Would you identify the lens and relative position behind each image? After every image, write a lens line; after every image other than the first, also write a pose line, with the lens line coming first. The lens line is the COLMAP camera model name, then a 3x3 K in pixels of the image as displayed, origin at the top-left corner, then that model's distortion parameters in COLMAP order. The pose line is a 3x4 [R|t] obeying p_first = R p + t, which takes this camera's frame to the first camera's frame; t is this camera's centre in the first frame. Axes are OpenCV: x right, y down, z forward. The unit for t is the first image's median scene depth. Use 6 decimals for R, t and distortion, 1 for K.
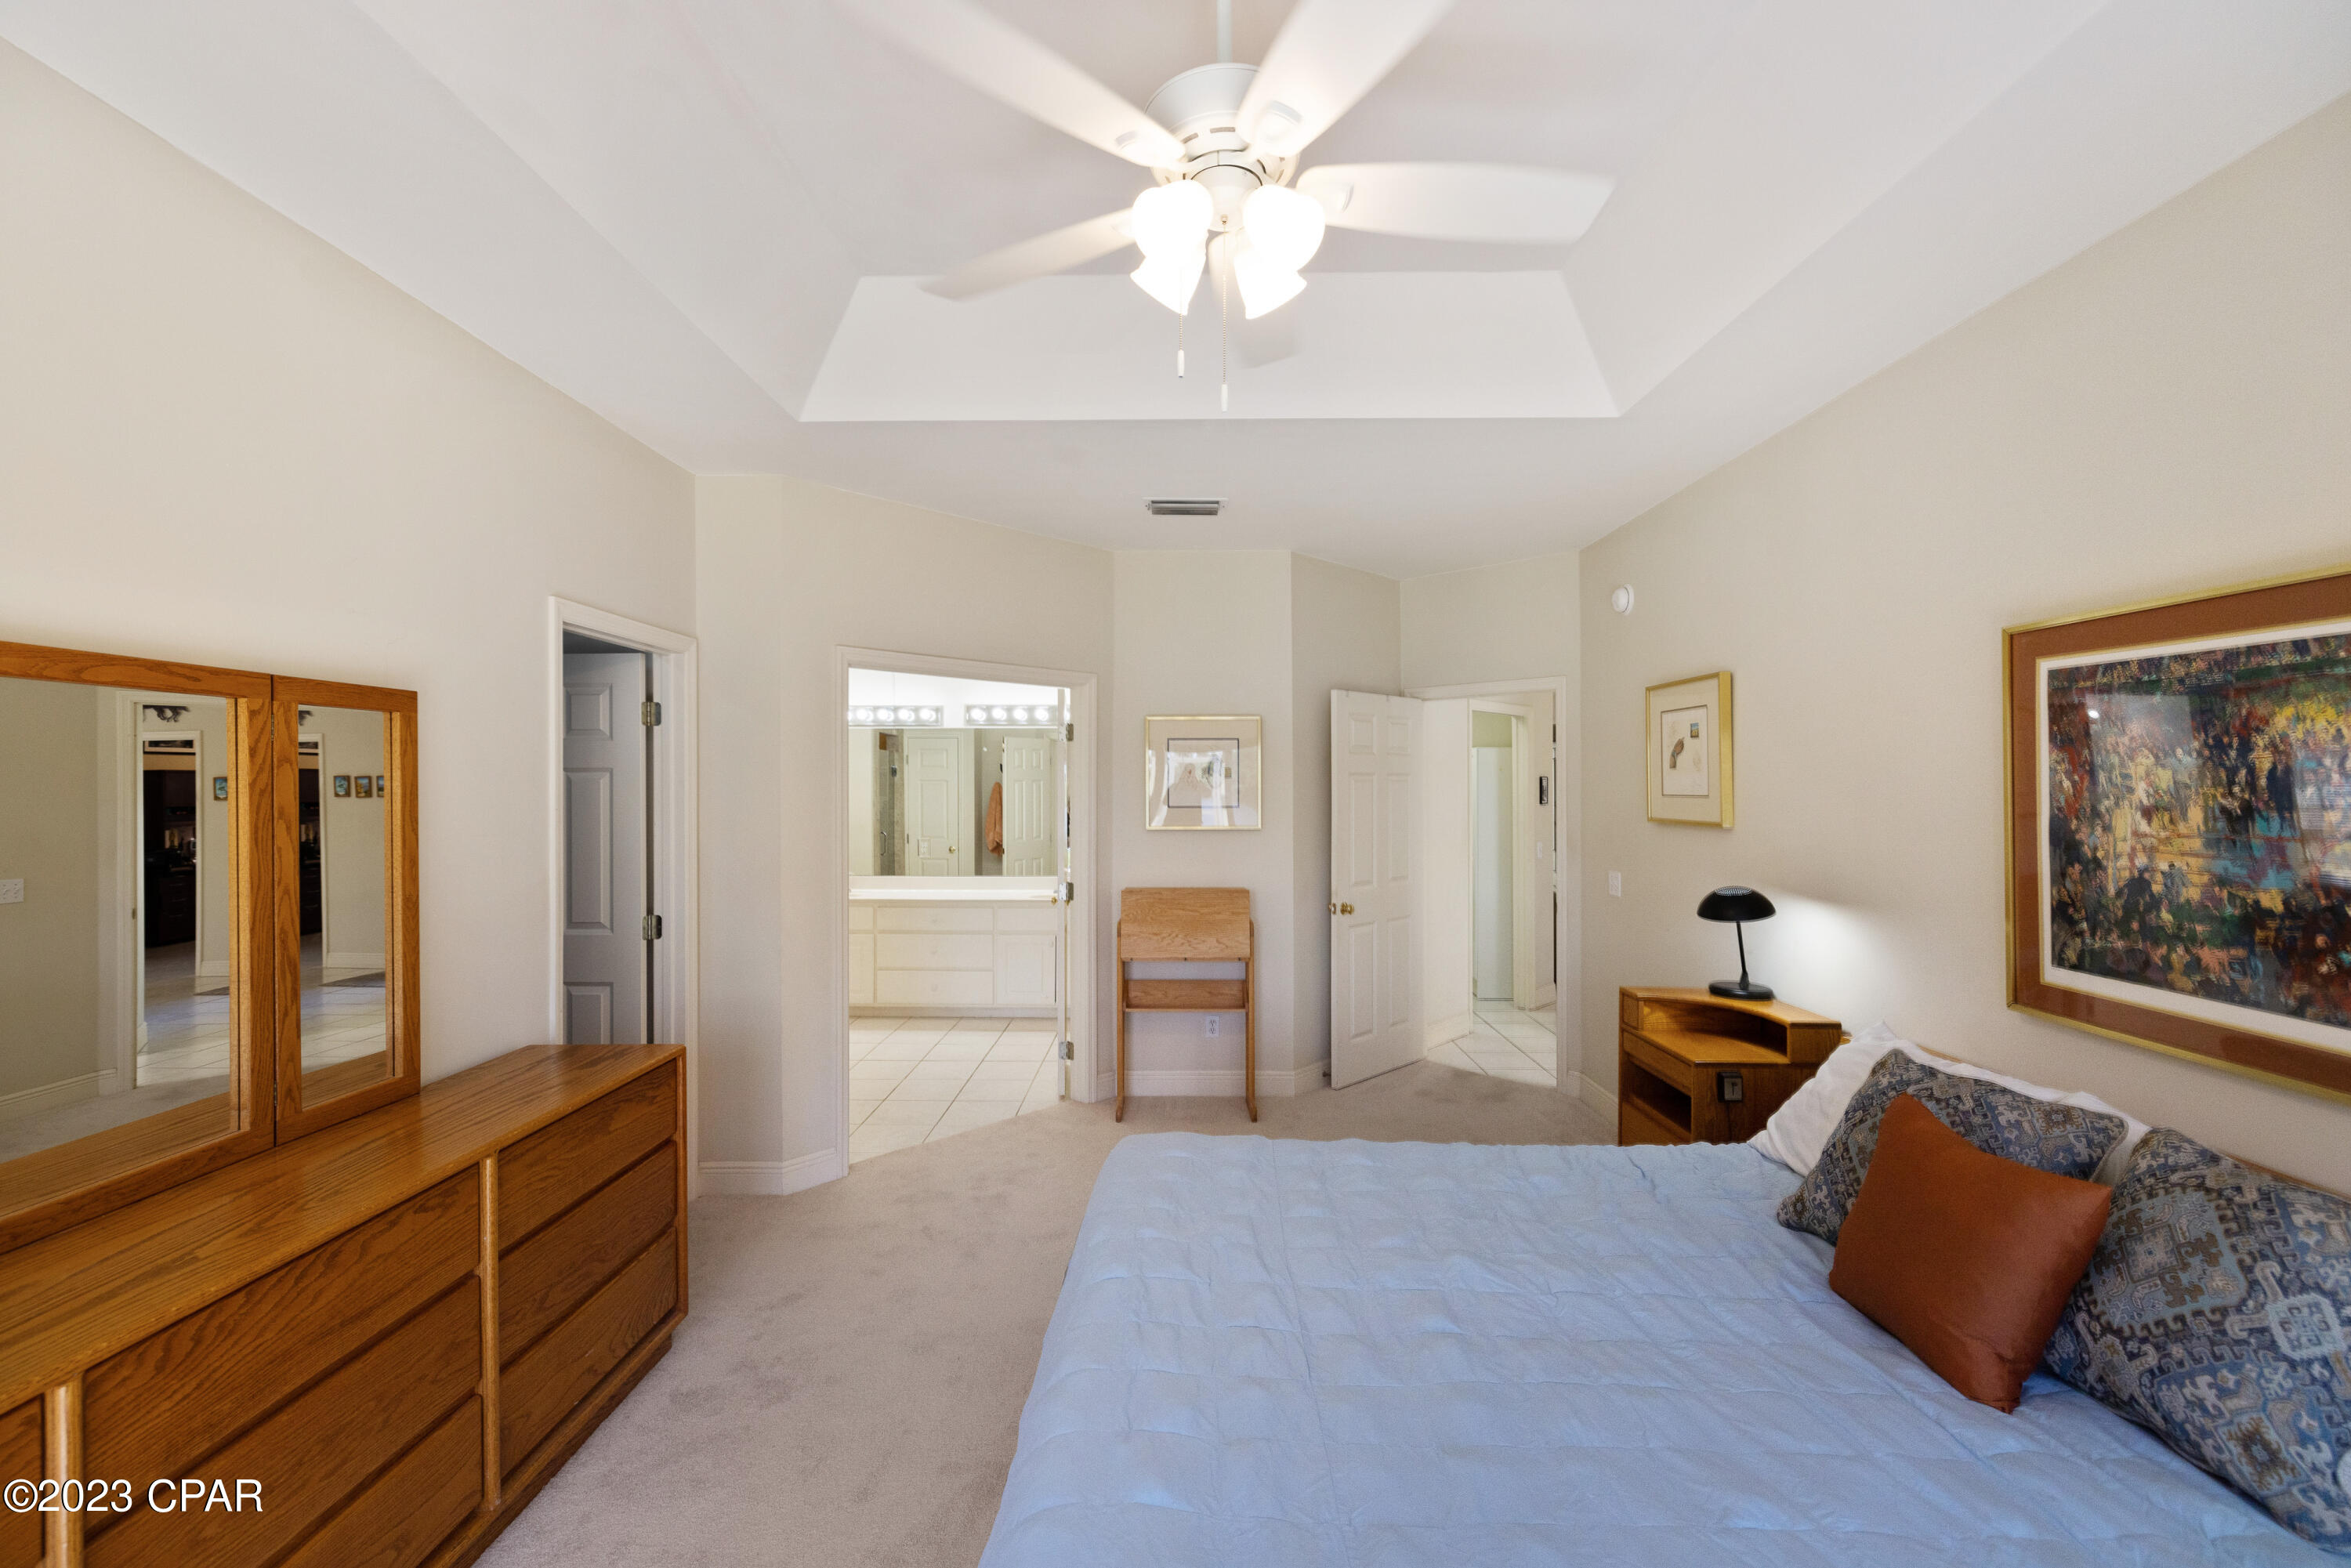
lens RADIAL K [[1004.5, 0, 1183.2], [0, 1004.5, 778.6], [0, 0, 1]] dist [-0.001325, -0.000143]
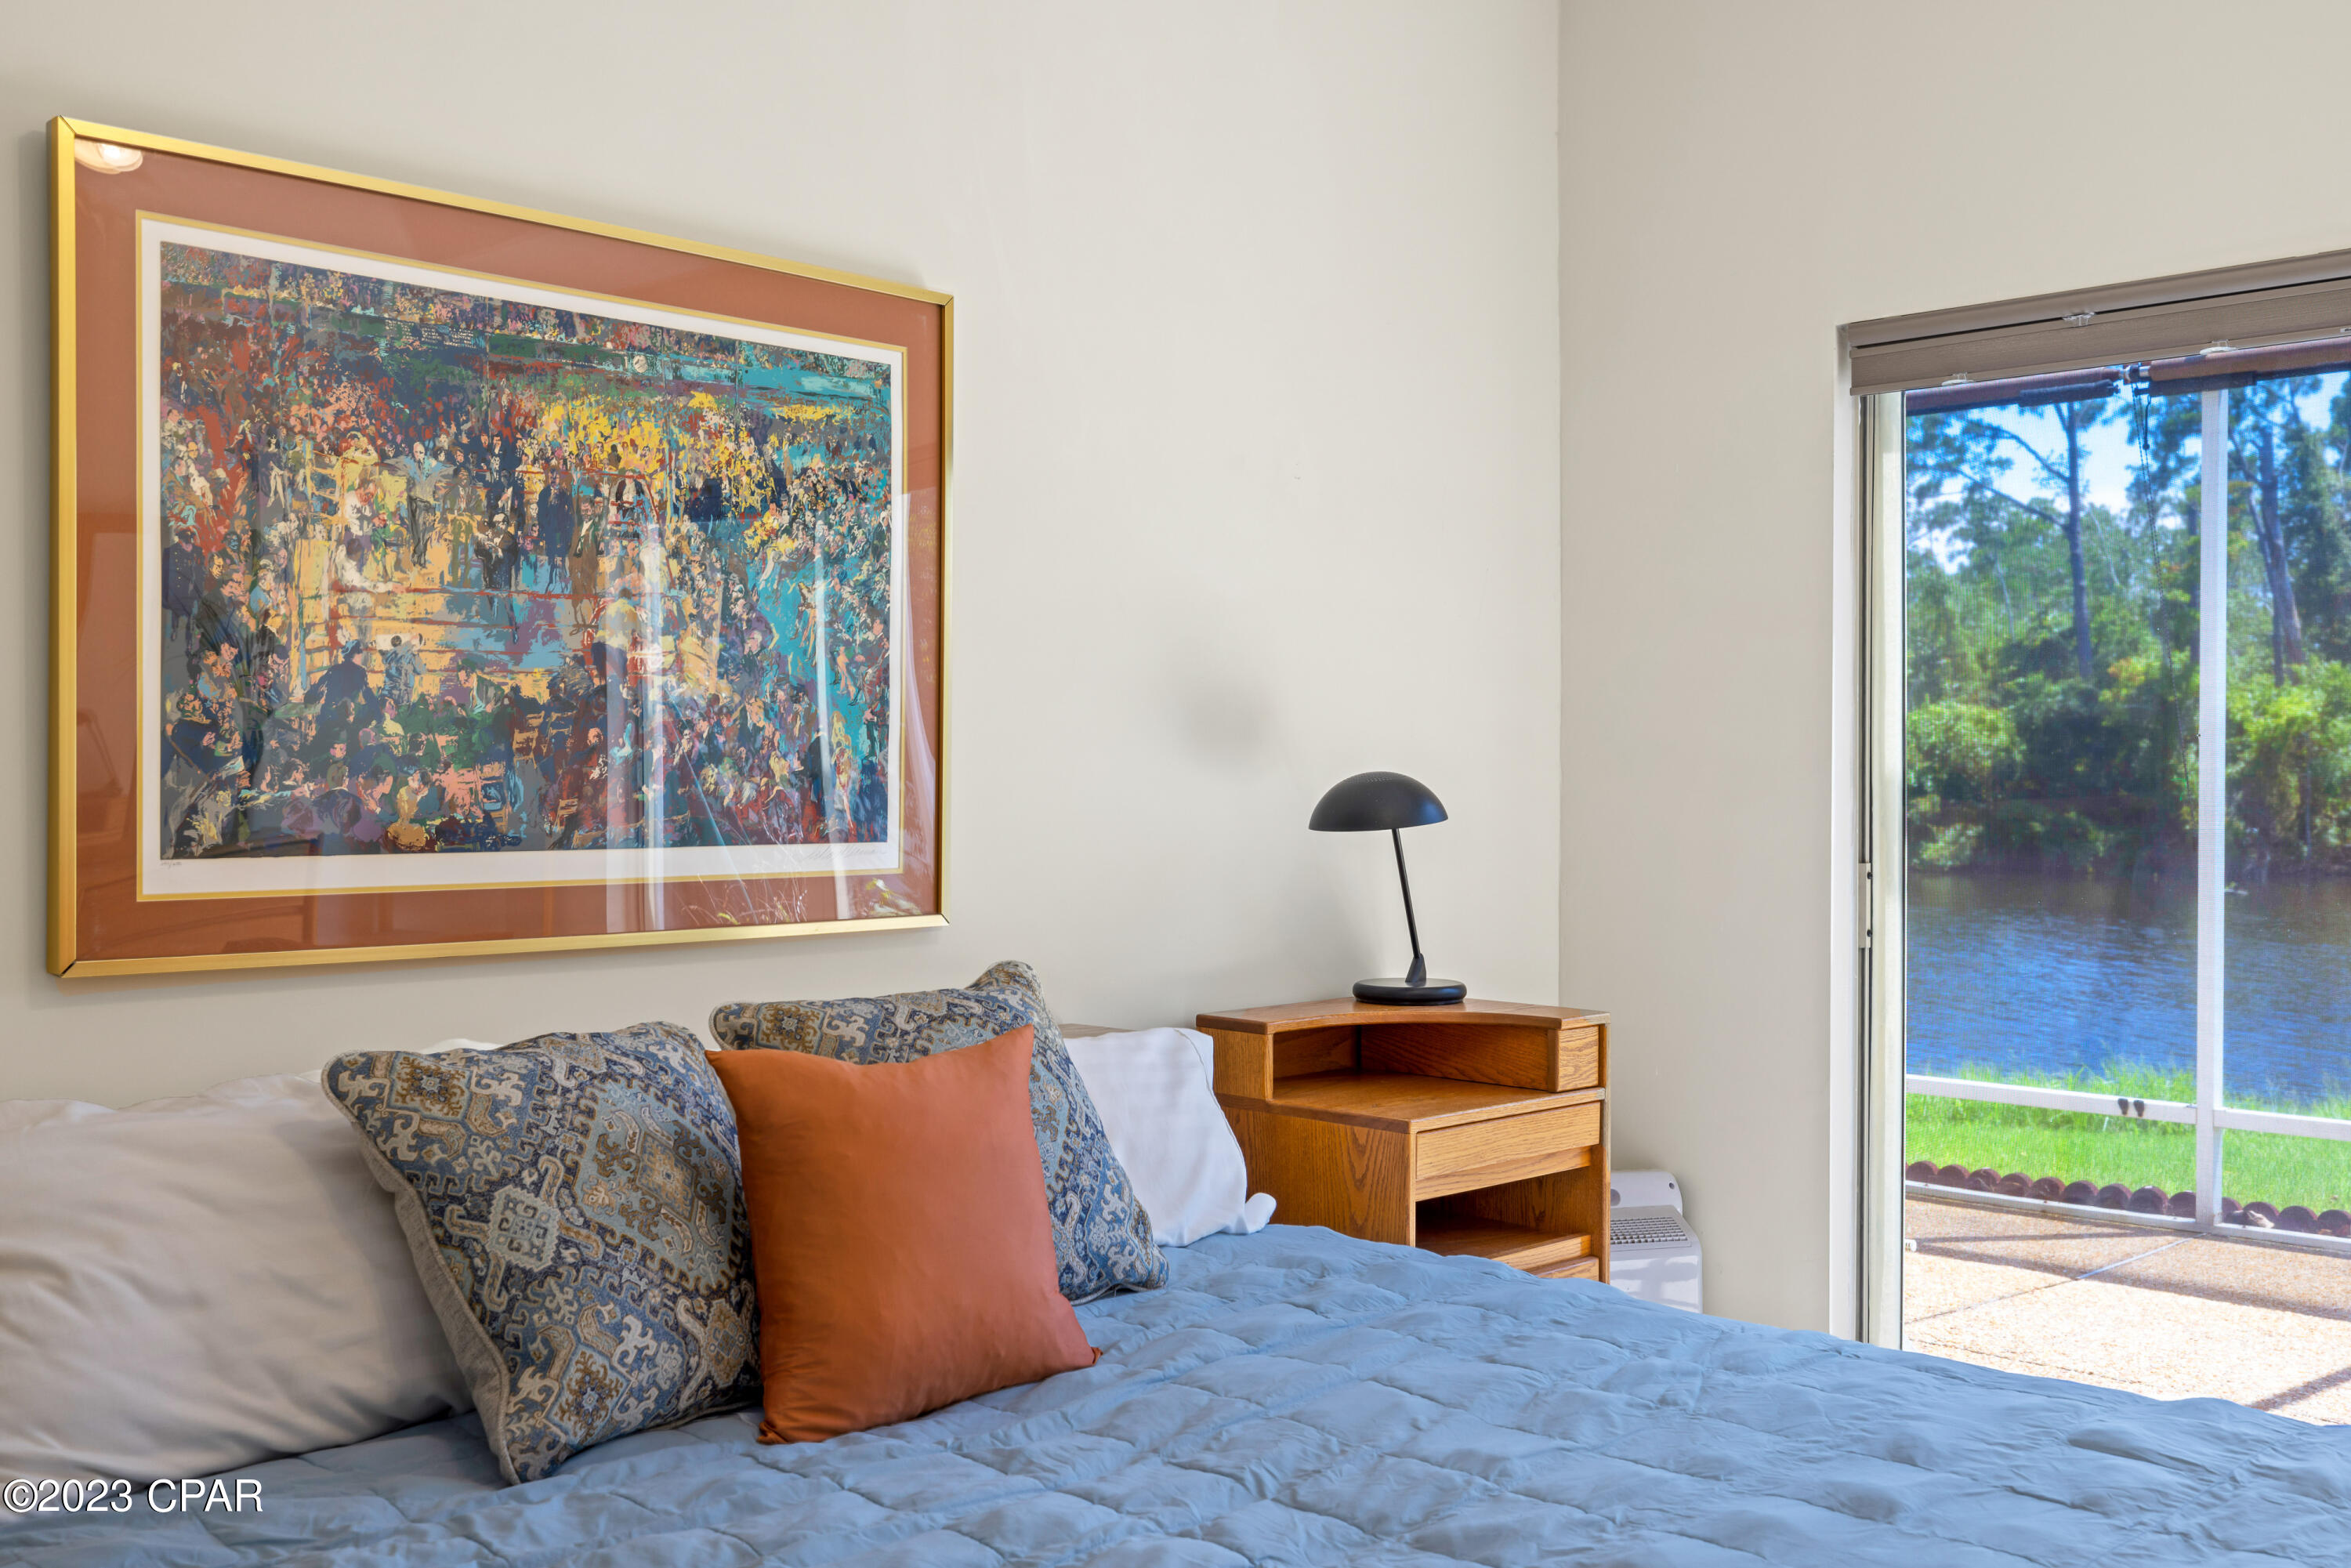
lens RADIAL K [[2274.7, 0, 1179.7], [0, 2274.7, 800.8], [0, 0, 1]] dist [0.006442, 0.000000]
pose [[-0.716322, -0.012966, 0.697649, -0.290237], [-0.004050, 0.999888, 0.014424, 0.165843], [-0.697758, 0.007507, -0.716294, 1.702690]]
